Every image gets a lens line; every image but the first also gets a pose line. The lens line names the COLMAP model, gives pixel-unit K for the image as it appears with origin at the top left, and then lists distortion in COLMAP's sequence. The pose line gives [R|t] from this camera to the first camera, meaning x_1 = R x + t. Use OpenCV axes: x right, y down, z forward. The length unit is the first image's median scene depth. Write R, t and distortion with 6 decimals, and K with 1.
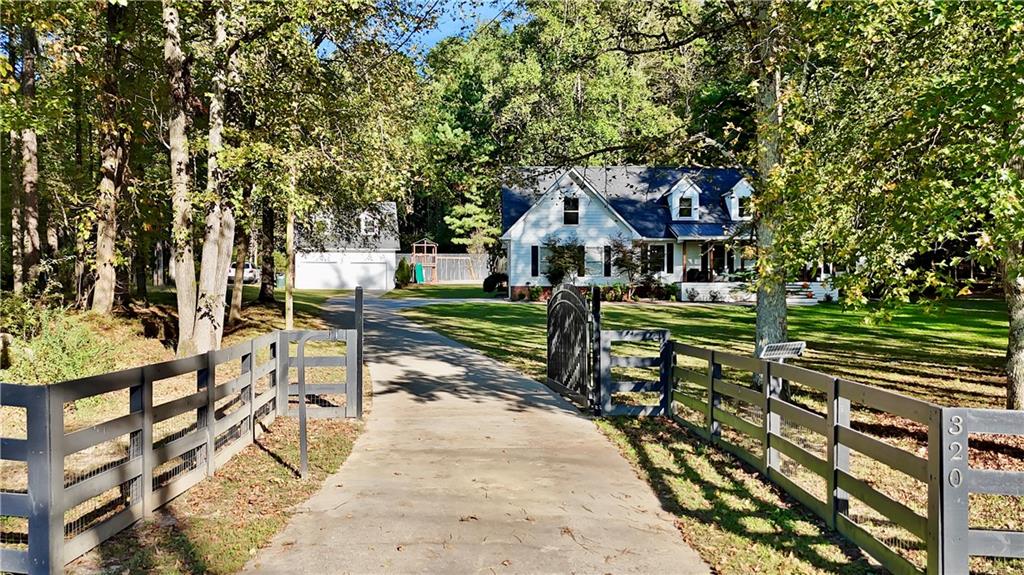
lens RADIAL K [[832.8, 0, 488.6], [0, 832.8, 277.1], [0, 0, 1]] dist [0.047878, -0.022141]
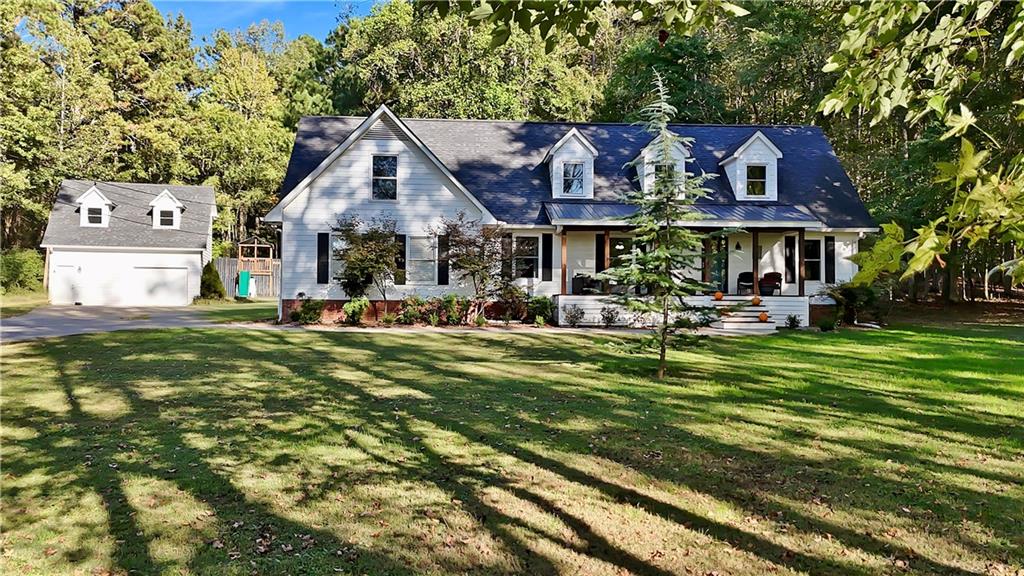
lens RADIAL K [[832.8, 0, 504.7], [0, 832.8, 280.3], [0, 0, 1]] dist [0.047878, -0.022141]
pose [[0.998310, 0.008558, 0.057476, 0.149410], [-0.007387, 0.999761, -0.020561, 0.008205], [-0.057638, 0.020102, 0.998135, 0.374898]]
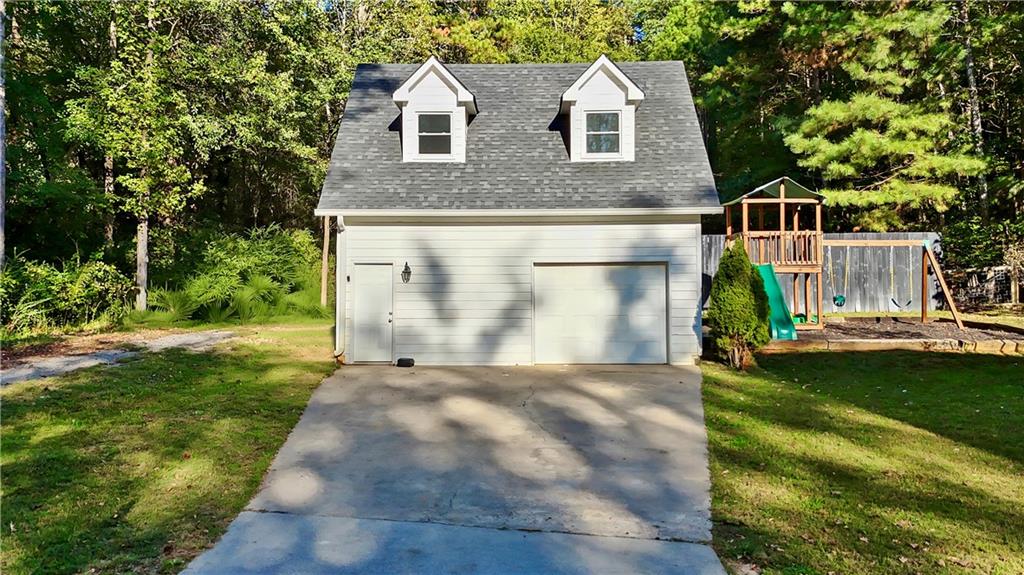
lens RADIAL K [[832.8, 0, 514.2], [0, 832.8, 262.0], [0, 0, 1]] dist [0.047878, -0.022141]
pose [[0.977209, -0.004363, -0.212234, -0.154159], [0.002331, 0.999949, -0.009822, -0.020708], [0.212266, 0.009104, 0.977170, 1.010958]]
